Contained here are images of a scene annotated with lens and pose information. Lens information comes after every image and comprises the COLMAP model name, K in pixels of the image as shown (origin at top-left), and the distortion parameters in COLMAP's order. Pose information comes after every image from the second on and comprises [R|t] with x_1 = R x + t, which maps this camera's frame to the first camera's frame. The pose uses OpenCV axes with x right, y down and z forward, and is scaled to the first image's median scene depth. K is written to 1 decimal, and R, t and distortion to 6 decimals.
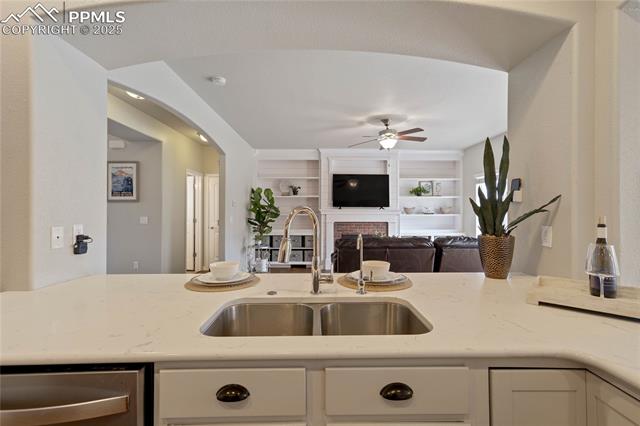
lens RADIAL K [[294.9, 0, 320.0], [0, 294.9, 208.2], [0, 0, 1]] dist [0.001064, 0.005006]
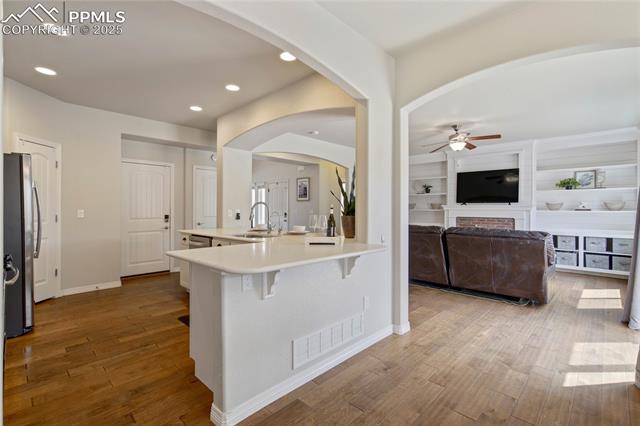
lens RADIAL K [[294.9, 0, 319.4], [0, 294.9, 205.7], [0, 0, 1]] dist [0.001064, 0.005006]
pose [[0.706480, -0.003495, -0.707725, 0.453404], [0.001920, 0.999994, -0.003021, 0.007715], [0.707731, 0.000775, 0.706482, -0.118893]]
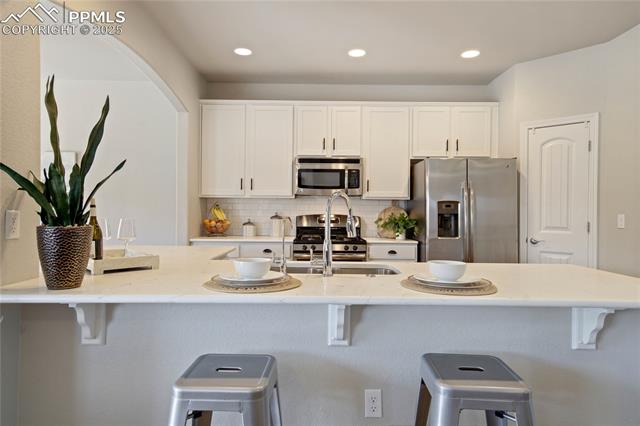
lens RADIAL K [[400.9, 0, 321.2], [0, 400.9, 209.8], [0, 0, 1]] dist [0.021619, -0.001815]
pose [[-0.999617, -0.008642, 0.026306, -0.011400], [-0.008782, 0.999948, -0.005174, 0.013496], [-0.026260, -0.005403, -0.999641, 0.489333]]
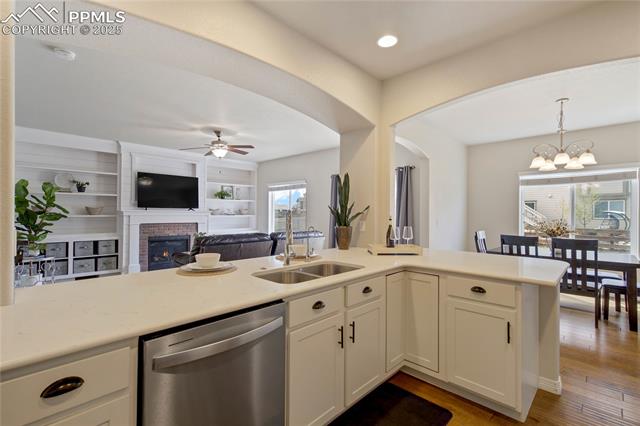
lens RADIAL K [[294.9, 0, 317.8], [0, 294.9, 211.1], [0, 0, 1]] dist [0.001064, 0.005006]
pose [[0.708701, 0.008823, 0.705454, -0.206611], [-0.012929, 0.999916, 0.000483, -0.000719], [-0.705391, -0.009463, 0.708755, -0.047832]]
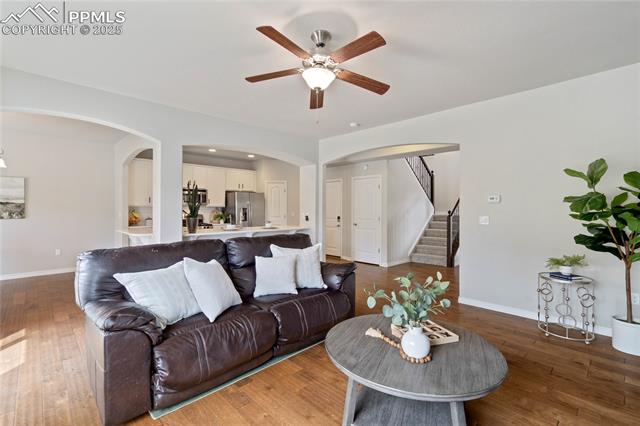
lens RADIAL K [[294.9, 0, 321.3], [0, 294.9, 208.8], [0, 0, 1]] dist [0.001064, 0.005006]
pose [[-0.721018, -0.002100, -0.692913, 0.404191], [0.004477, 0.999960, -0.007689, 0.009869], [0.692902, -0.008646, -0.720980, 0.953696]]
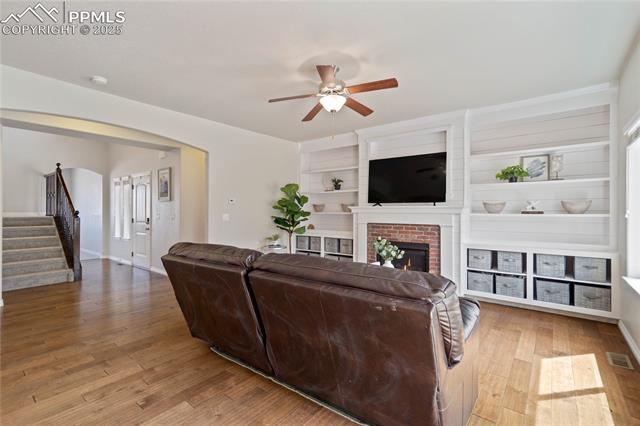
lens RADIAL K [[294.9, 0, 318.3], [0, 294.9, 207.2], [0, 0, 1]] dist [0.001064, 0.005006]
pose [[0.773579, -0.006817, -0.633663, 0.427618], [0.006154, 0.999976, -0.003245, 0.007643], [0.633670, -0.001390, 0.773602, 0.326911]]
